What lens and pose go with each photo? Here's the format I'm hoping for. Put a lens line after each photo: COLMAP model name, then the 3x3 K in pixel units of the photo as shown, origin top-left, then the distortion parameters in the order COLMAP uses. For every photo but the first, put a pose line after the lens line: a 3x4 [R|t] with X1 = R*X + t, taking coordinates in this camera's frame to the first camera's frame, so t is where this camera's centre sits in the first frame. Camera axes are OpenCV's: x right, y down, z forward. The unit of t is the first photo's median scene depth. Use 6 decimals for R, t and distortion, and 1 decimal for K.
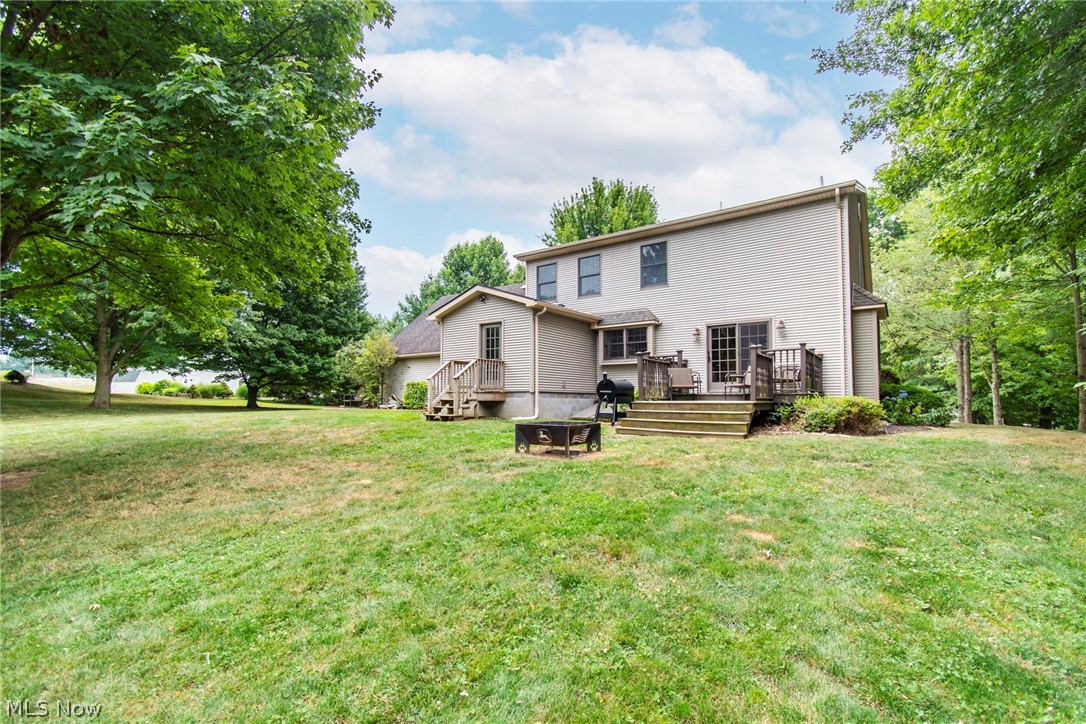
lens RADIAL K [[489.7, 0, 546.9], [0, 489.7, 362.5], [0, 0, 1]] dist [0.004925, -0.001060]
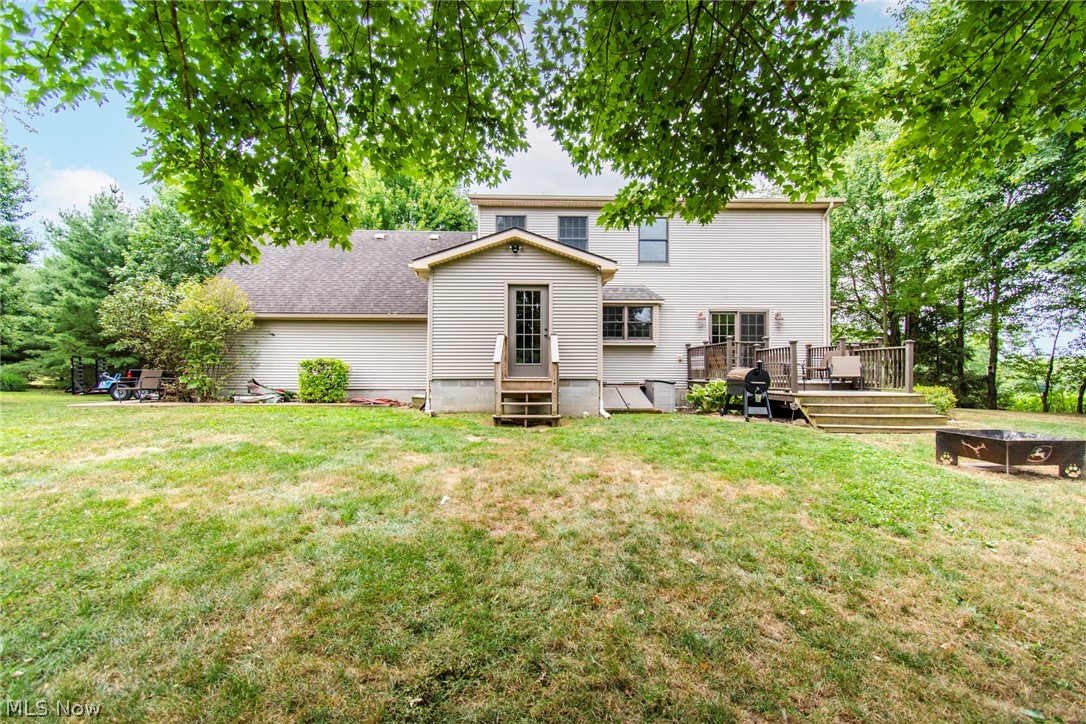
lens RADIAL K [[489.7, 0, 546.9], [0, 489.7, 362.5], [0, 0, 1]] dist [0.004925, -0.001060]
pose [[0.799134, 0.014988, 0.600966, -0.524541], [-0.047472, 0.998141, 0.038232, 0.007121], [-0.599276, -0.059081, 0.798360, 0.381643]]
